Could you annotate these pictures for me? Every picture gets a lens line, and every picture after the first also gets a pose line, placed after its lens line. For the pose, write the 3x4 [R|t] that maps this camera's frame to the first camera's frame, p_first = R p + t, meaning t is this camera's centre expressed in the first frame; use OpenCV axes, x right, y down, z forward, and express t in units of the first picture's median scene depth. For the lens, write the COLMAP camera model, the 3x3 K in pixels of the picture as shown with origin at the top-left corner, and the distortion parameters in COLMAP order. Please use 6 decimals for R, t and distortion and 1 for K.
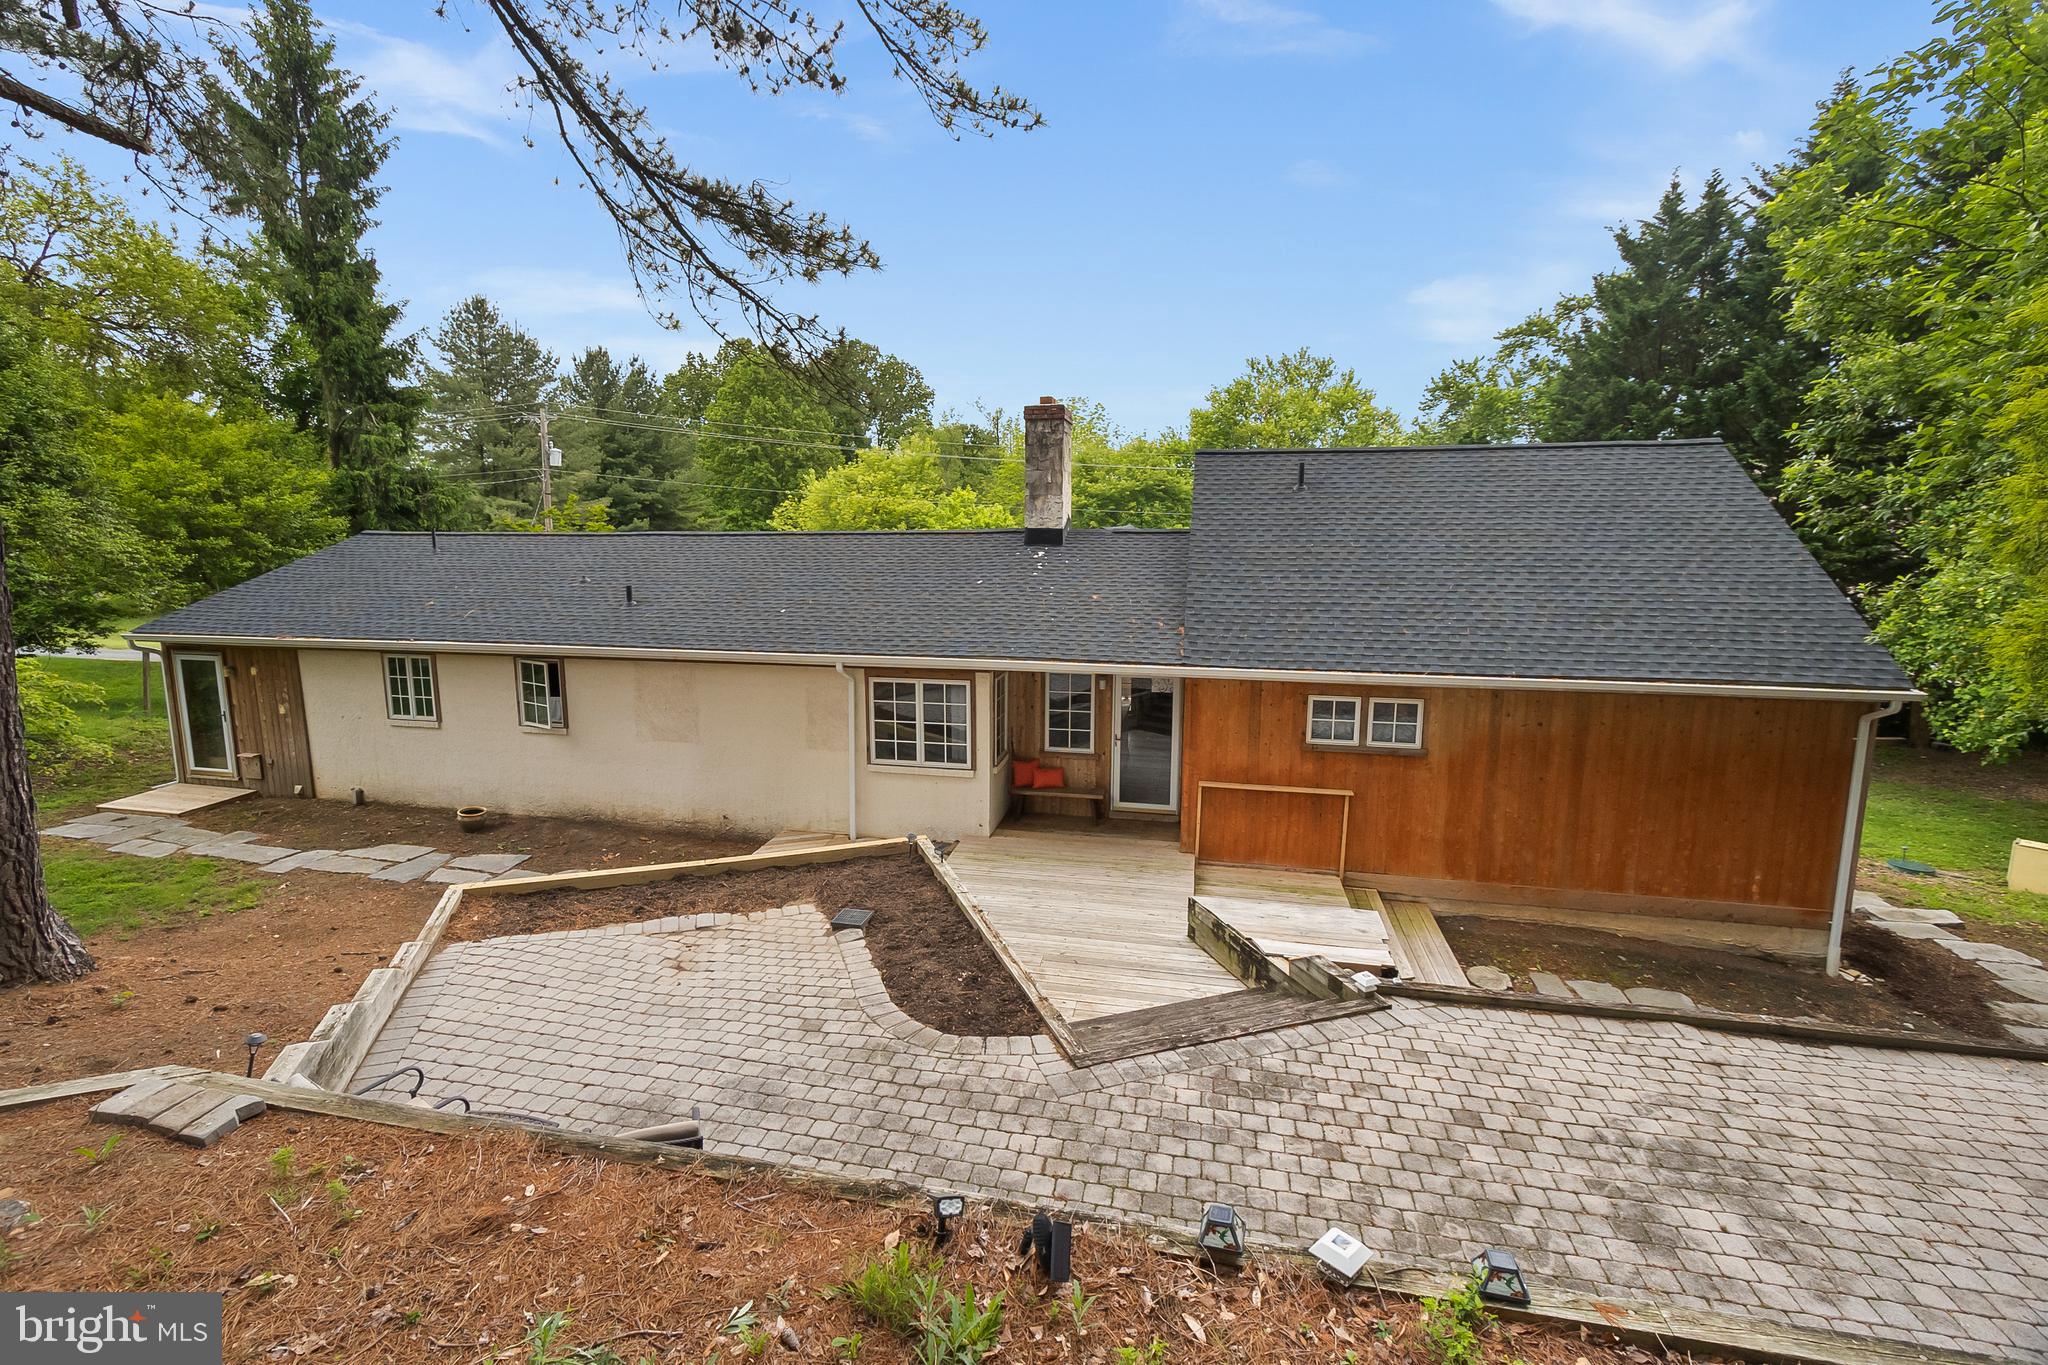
lens RADIAL K [[909.7, 0, 1024.7], [0, 909.7, 680.3], [0, 0, 1]] dist [0.002856, 0.000055]
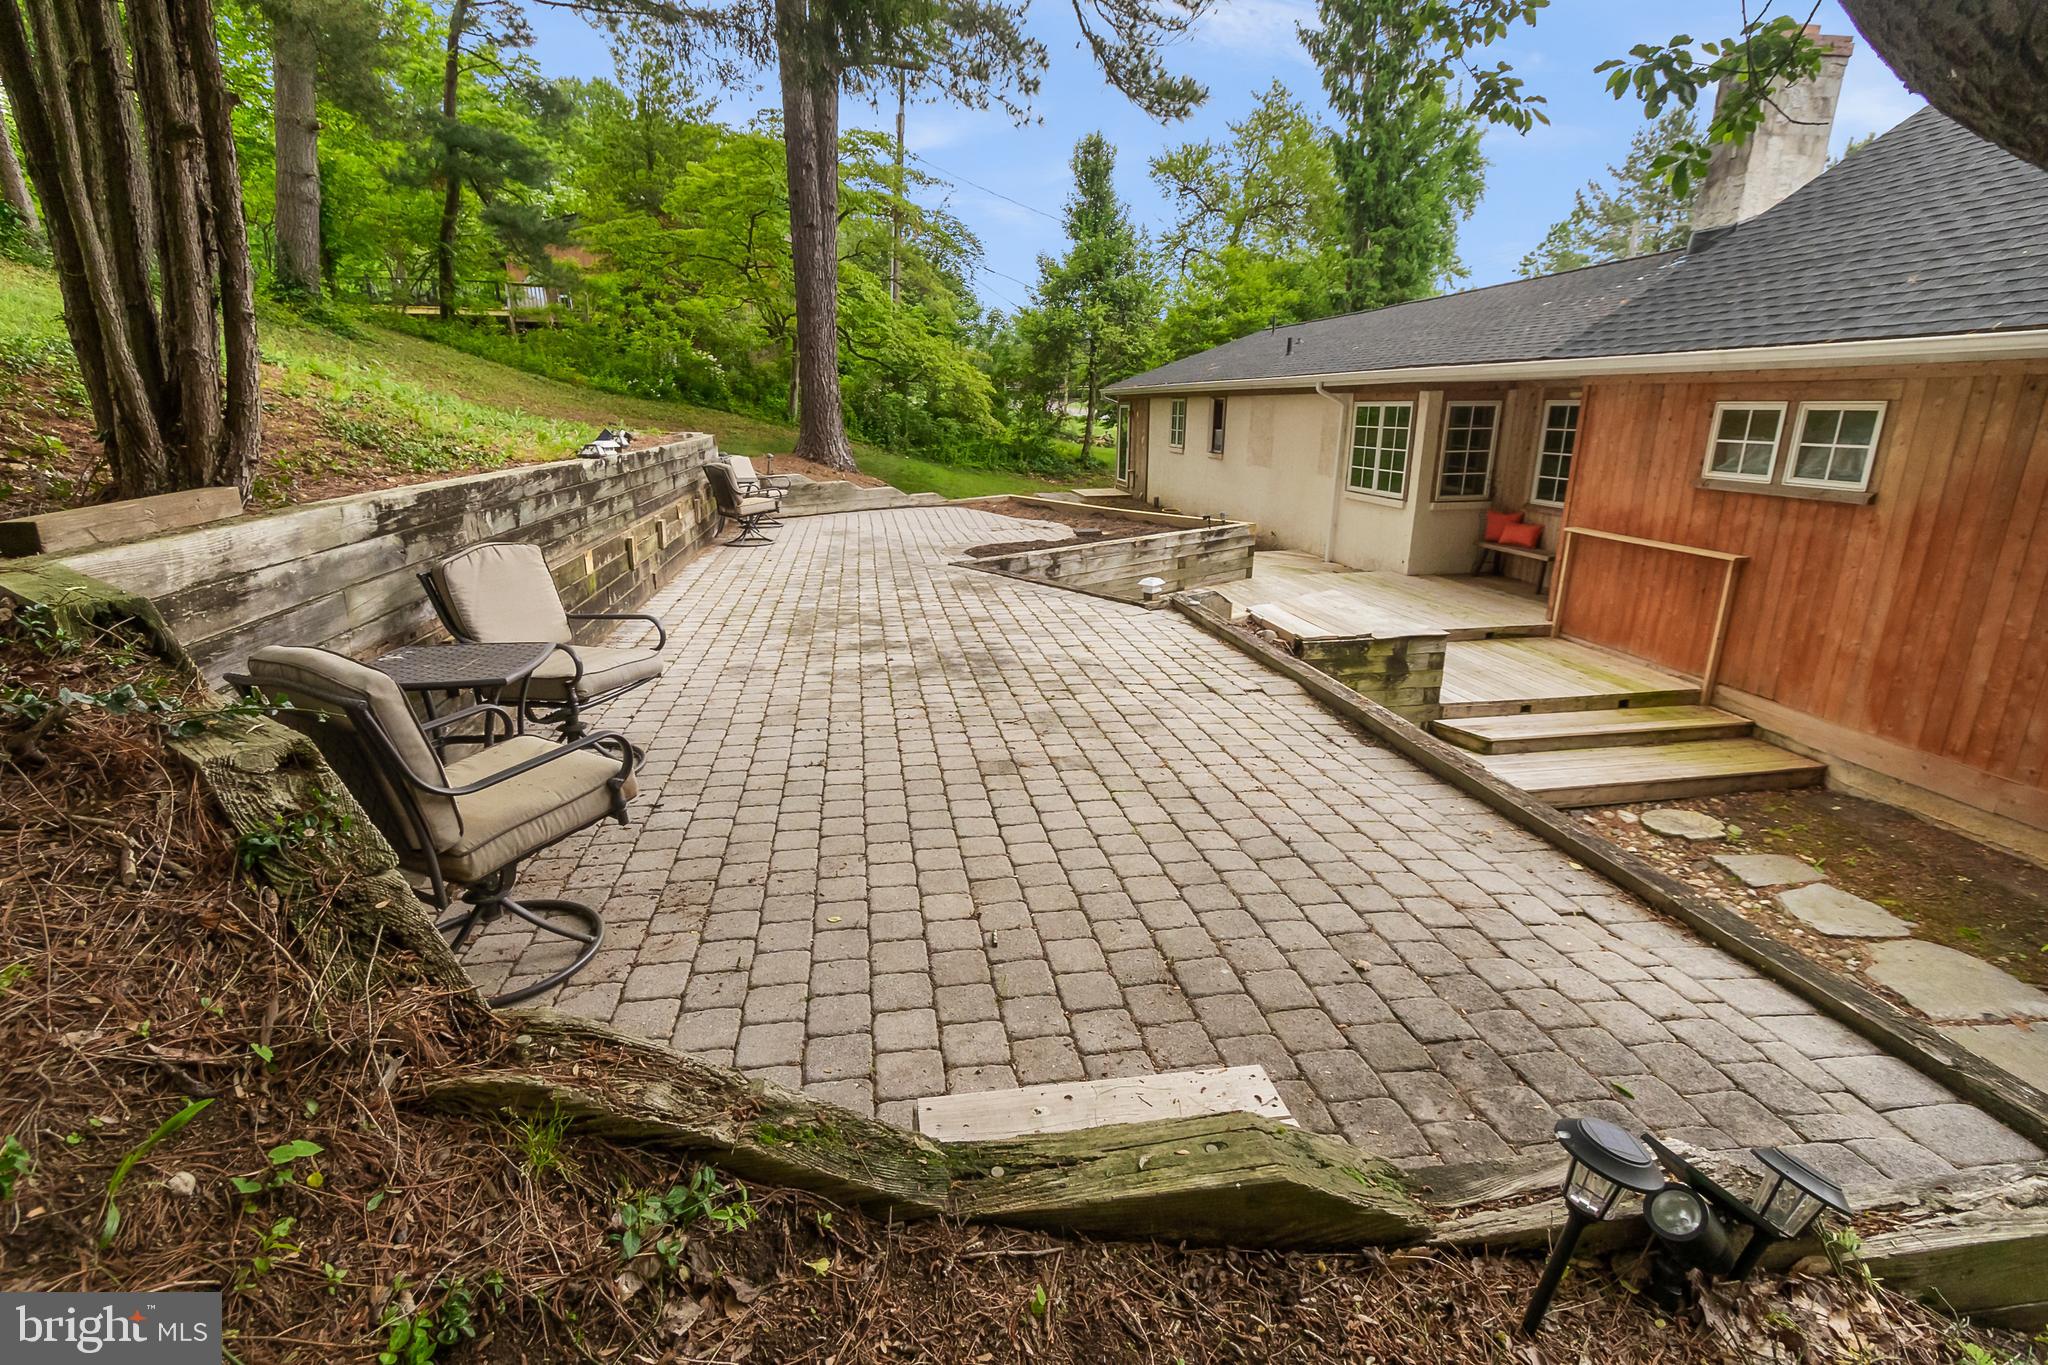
lens RADIAL K [[966.1, 0, 1021.9], [0, 966.1, 681.7], [0, 0, 1]] dist [0.004284, 0.000369]
pose [[0.359178, 0.249328, -0.899348, 0.813650], [-0.150019, 0.966547, 0.208043, 0.141769], [0.921132, 0.060195, 0.384567, 0.279094]]
